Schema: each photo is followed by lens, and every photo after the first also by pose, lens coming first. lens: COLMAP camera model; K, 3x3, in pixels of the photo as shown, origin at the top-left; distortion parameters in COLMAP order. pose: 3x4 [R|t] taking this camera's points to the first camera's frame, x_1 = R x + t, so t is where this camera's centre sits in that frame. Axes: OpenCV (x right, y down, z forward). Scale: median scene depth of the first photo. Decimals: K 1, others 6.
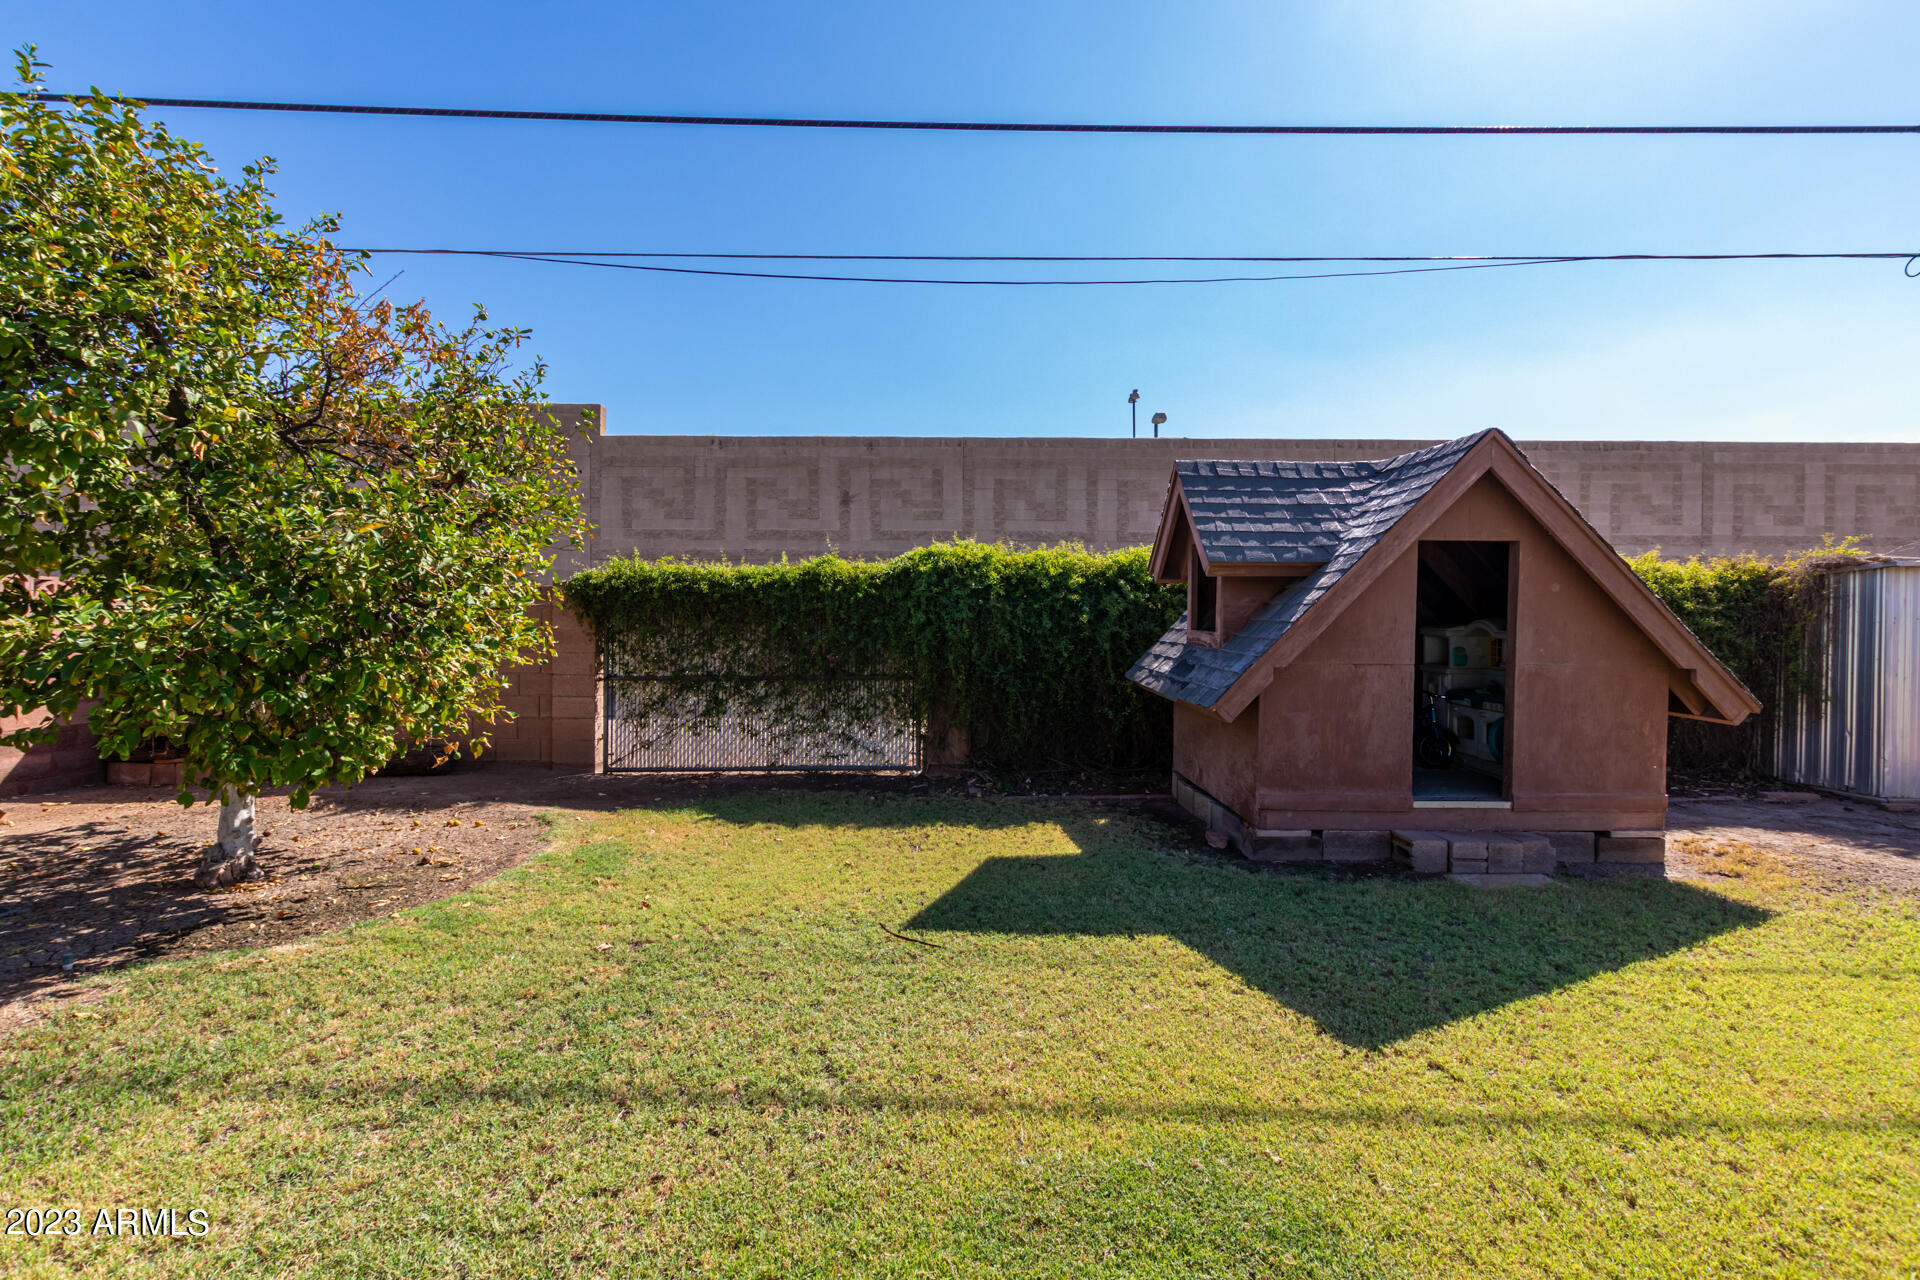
lens RADIAL K [[882.3, 0, 963.3], [0, 882.3, 630.7], [0, 0, 1]] dist [0.007127, -0.003689]
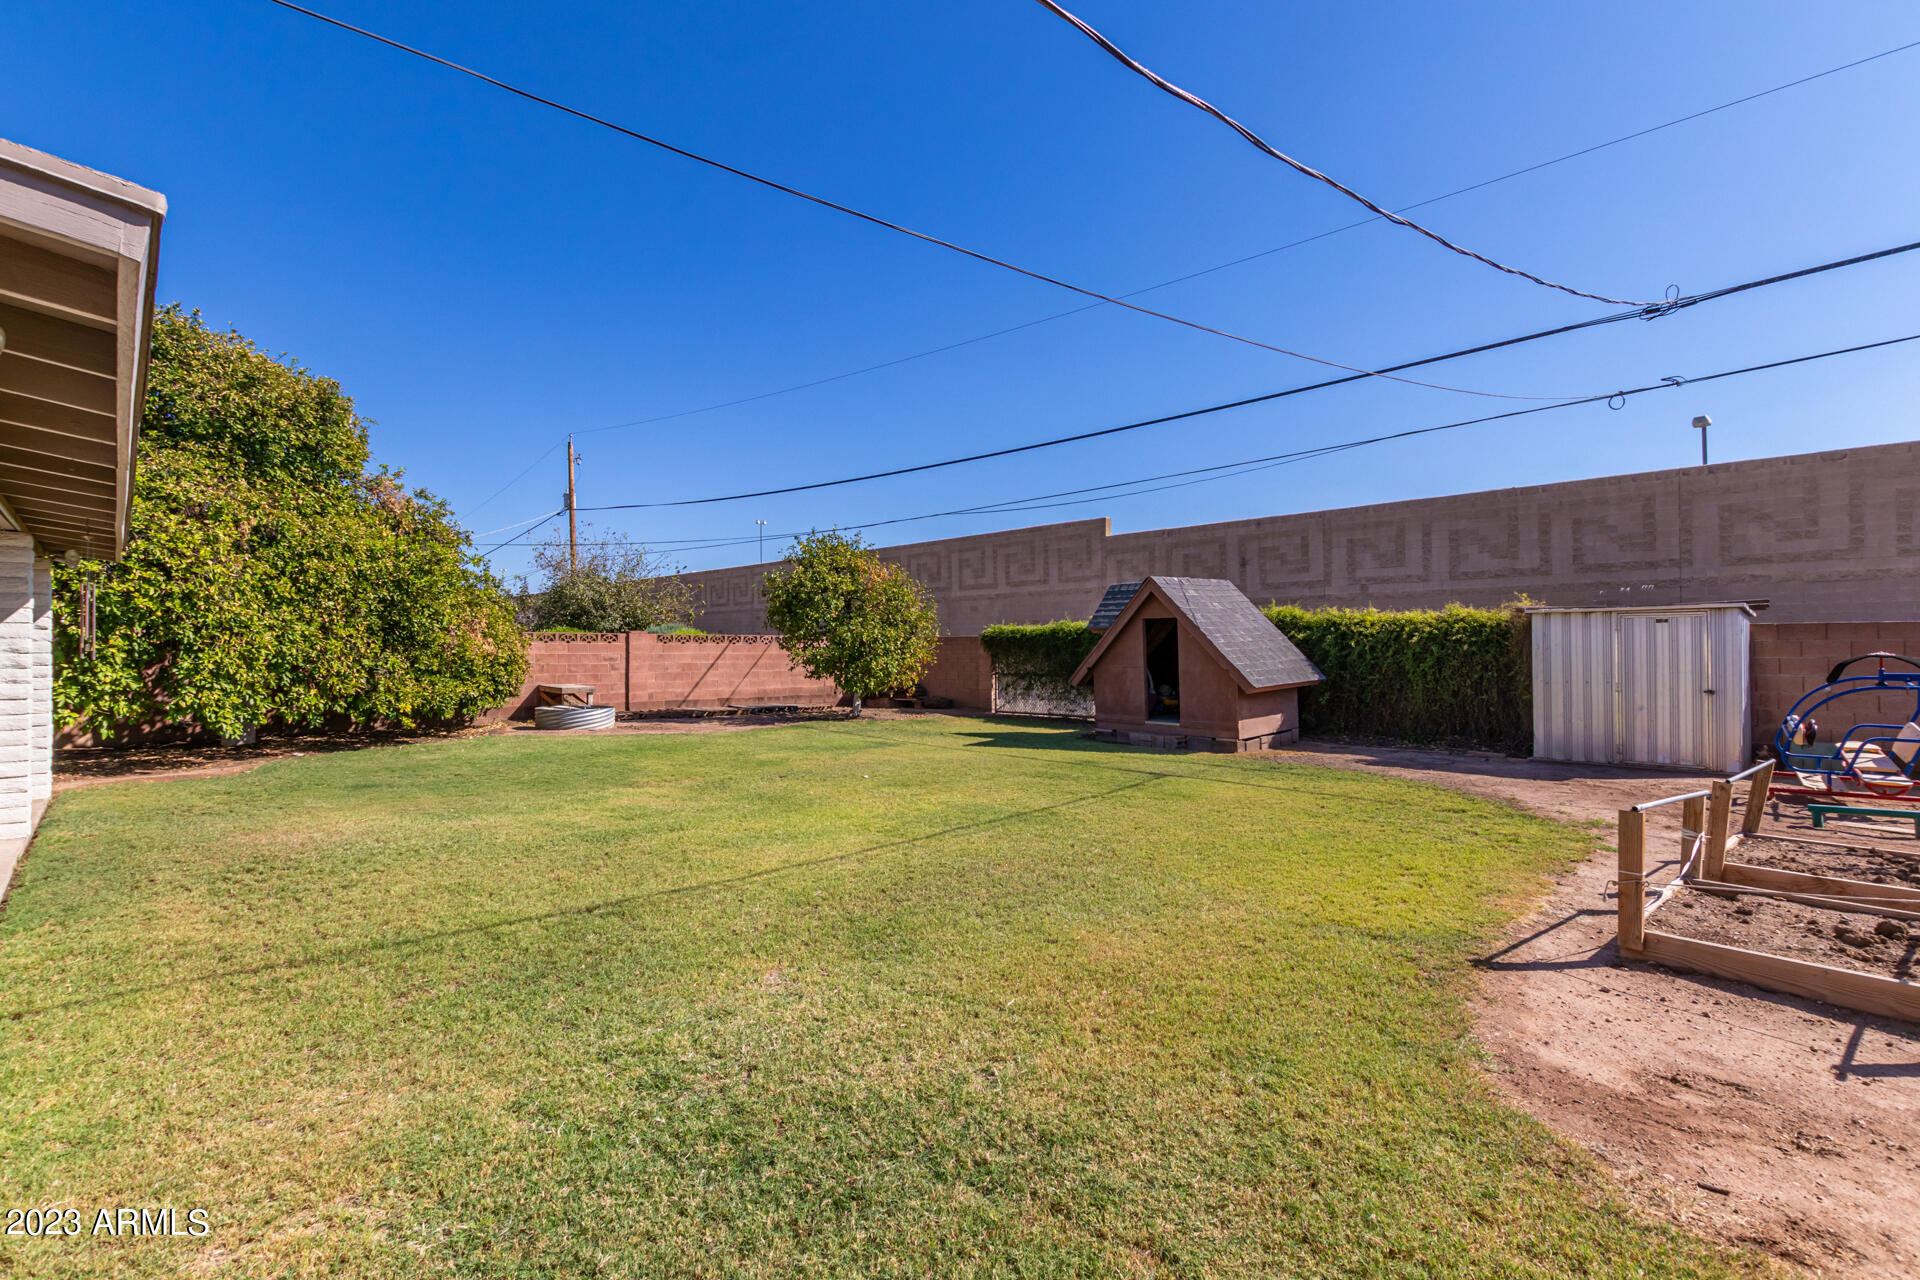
lens RADIAL K [[882.3, 0, 958.7], [0, 882.3, 644.4], [0, 0, 1]] dist [0.007127, -0.003689]
pose [[0.689257, -0.009236, -0.724458, 0.597596], [0.002387, 0.999942, -0.010477, -0.000574], [0.724513, 0.005492, 0.689240, -0.342908]]
